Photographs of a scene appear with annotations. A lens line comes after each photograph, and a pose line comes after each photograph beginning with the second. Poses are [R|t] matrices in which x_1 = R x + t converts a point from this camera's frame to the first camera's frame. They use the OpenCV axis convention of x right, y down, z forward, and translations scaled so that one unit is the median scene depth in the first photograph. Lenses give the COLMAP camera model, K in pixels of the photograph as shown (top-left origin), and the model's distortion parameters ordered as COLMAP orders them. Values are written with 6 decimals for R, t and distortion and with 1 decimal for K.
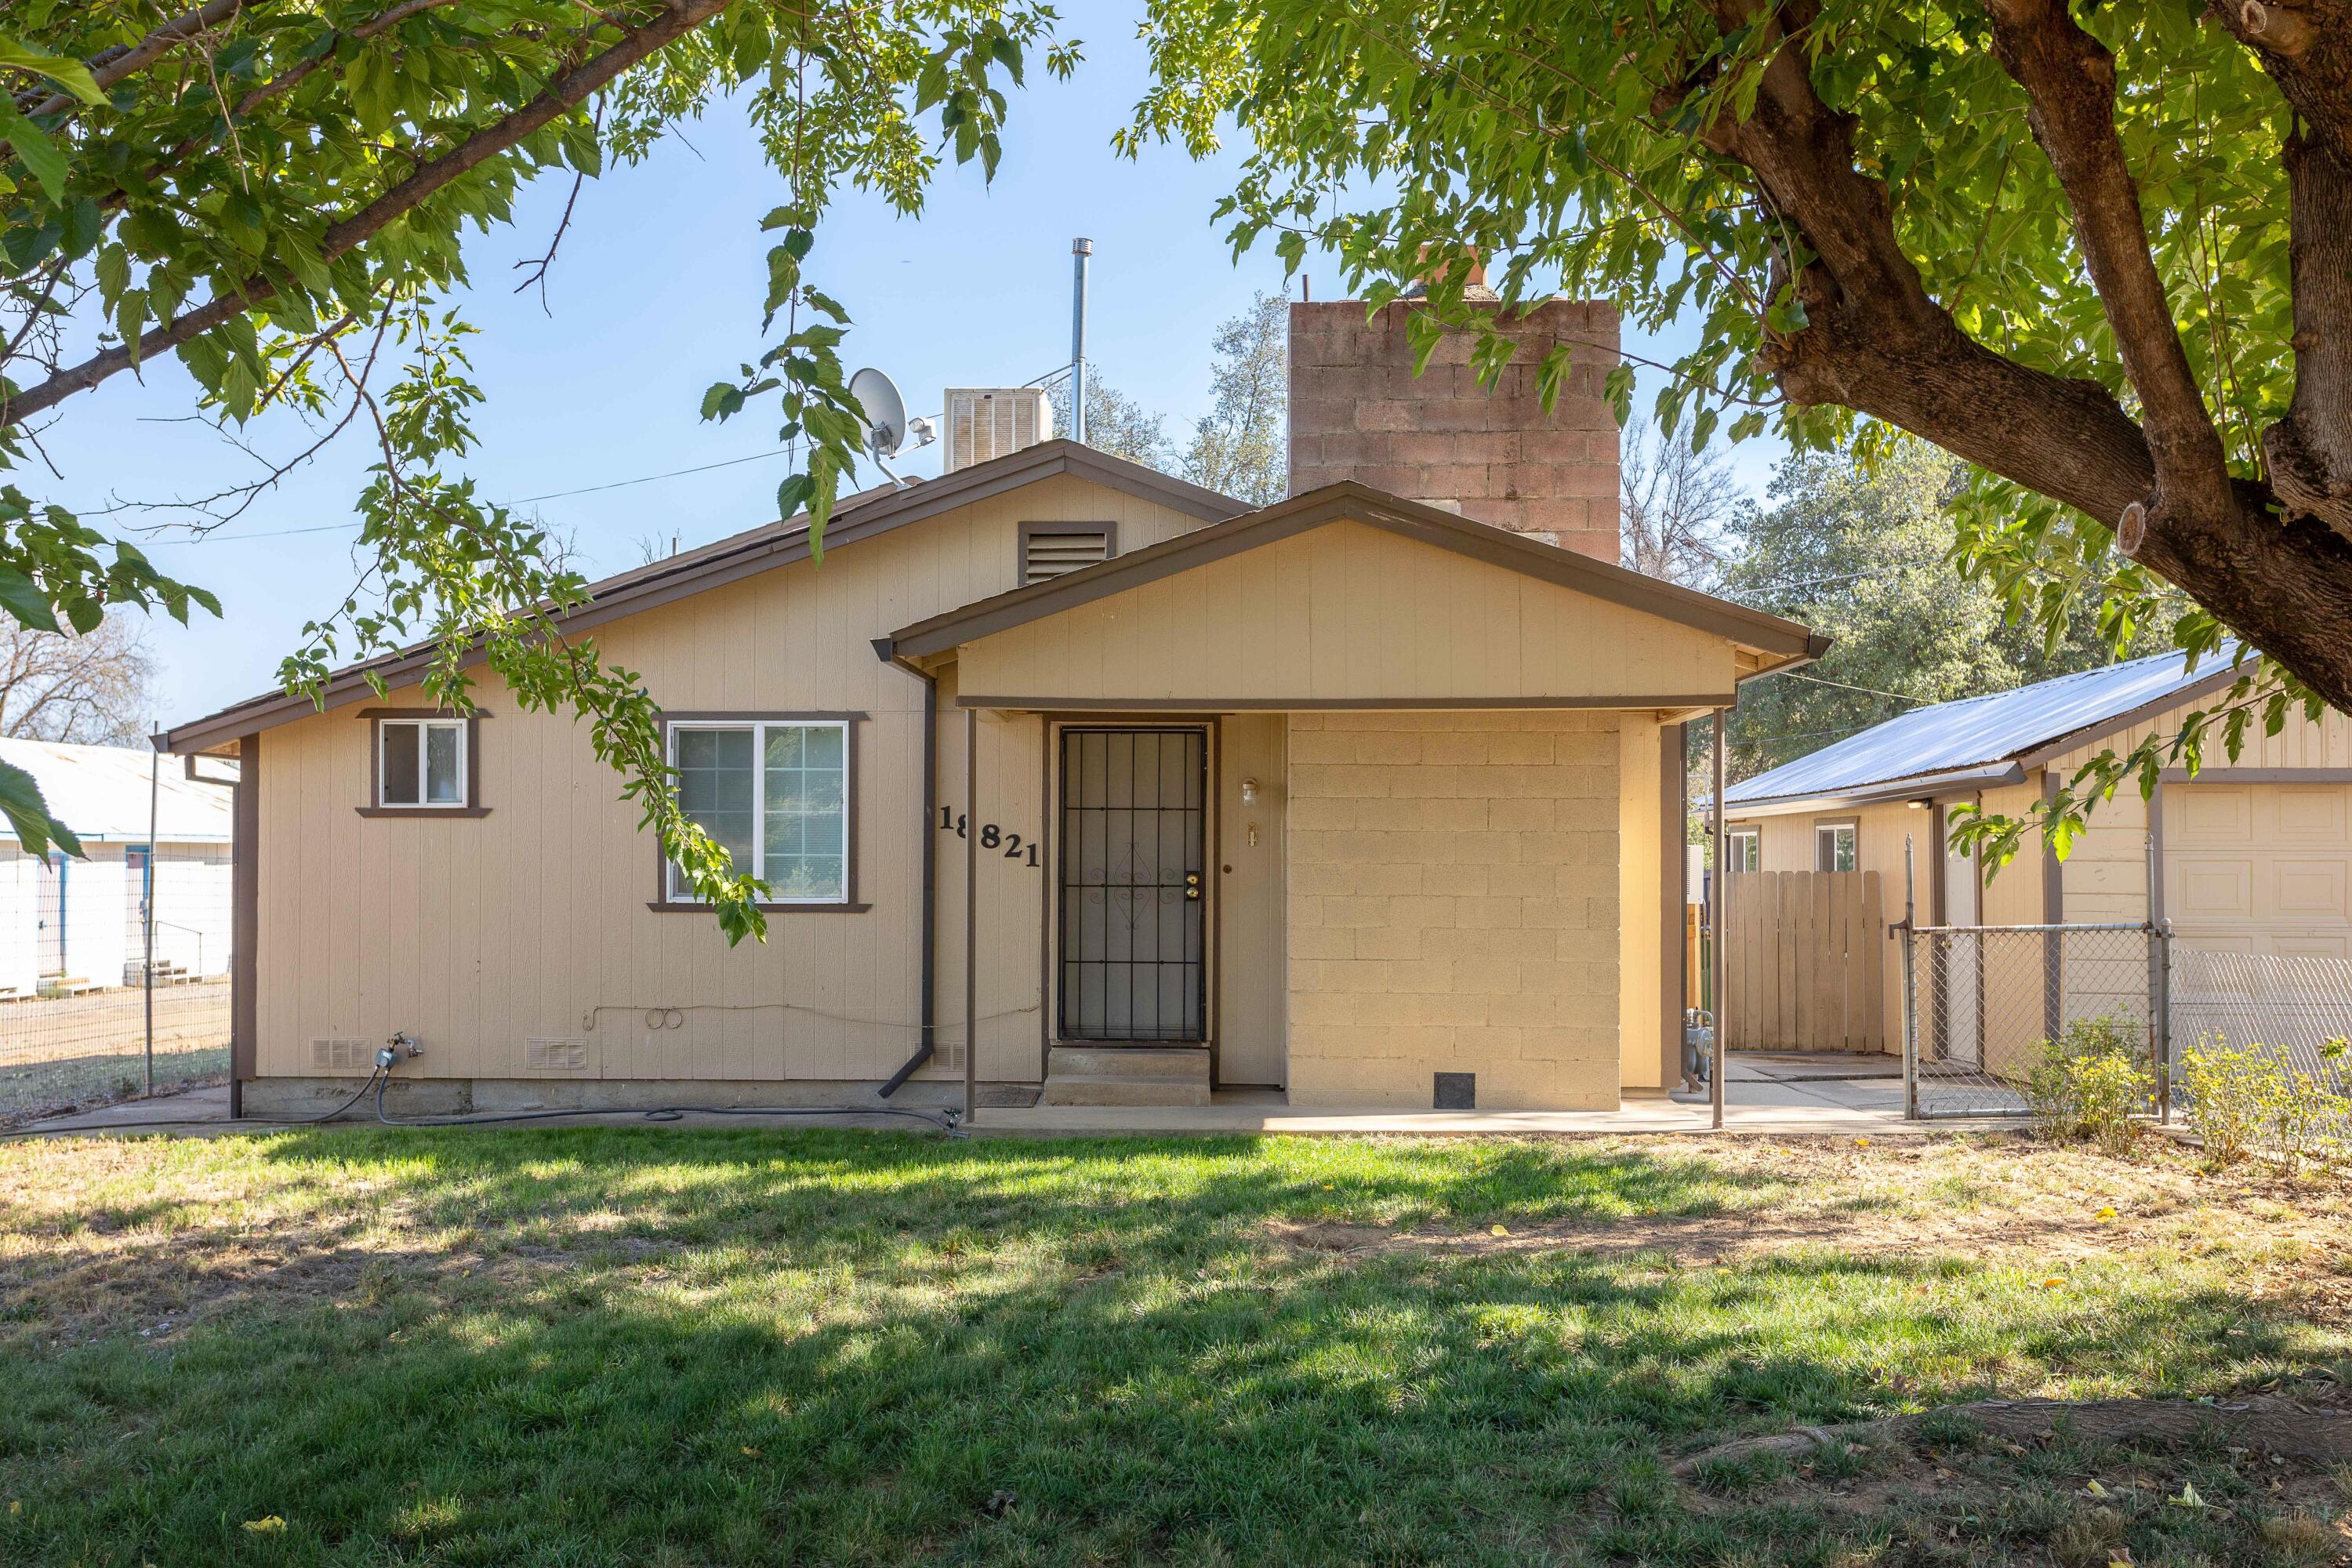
lens RADIAL K [[2212.3, 0, 1154.8], [0, 2212.3, 803.3], [0, 0, 1]] dist [0.017977, 0.000000]
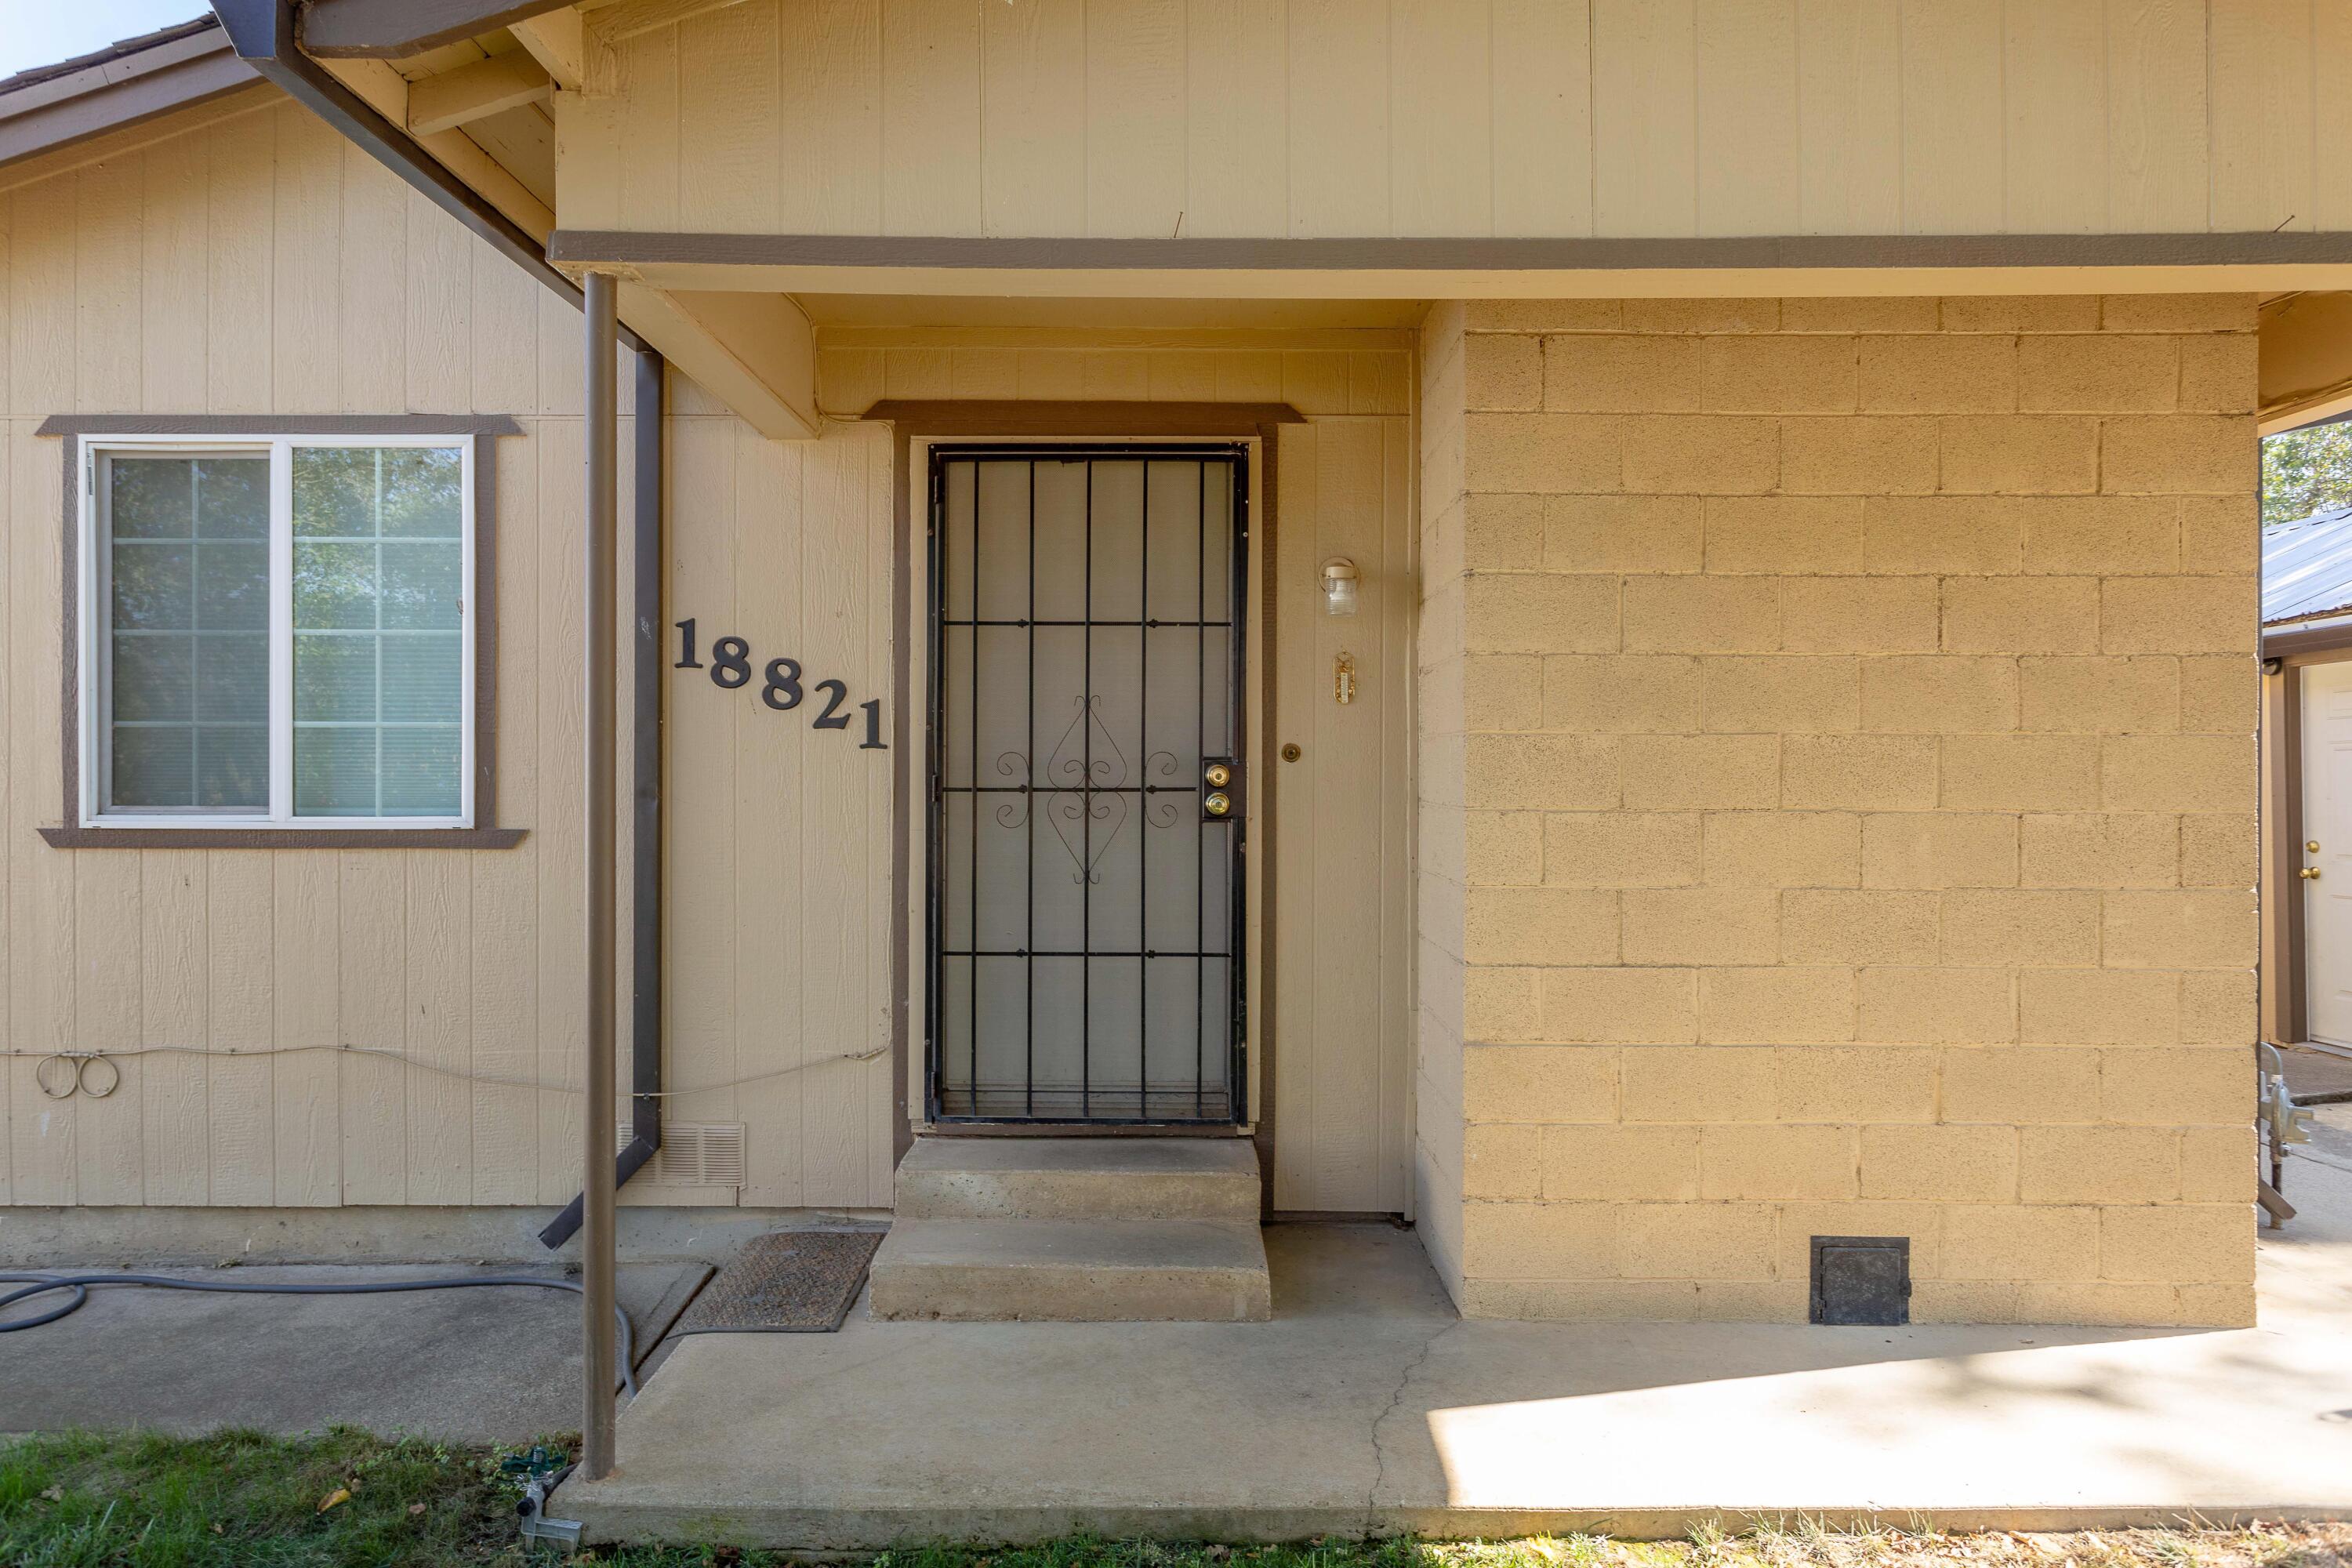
lens RADIAL K [[1469.6, 0, 1196.9], [0, 1469.6, 775.5], [0, 0, 1]] dist [0.002069, 0.000000]
pose [[0.999126, -0.002355, 0.041724, -0.000069], [0.001142, 0.999577, 0.029067, 0.025455], [-0.041775, -0.028994, 0.998706, 0.689865]]
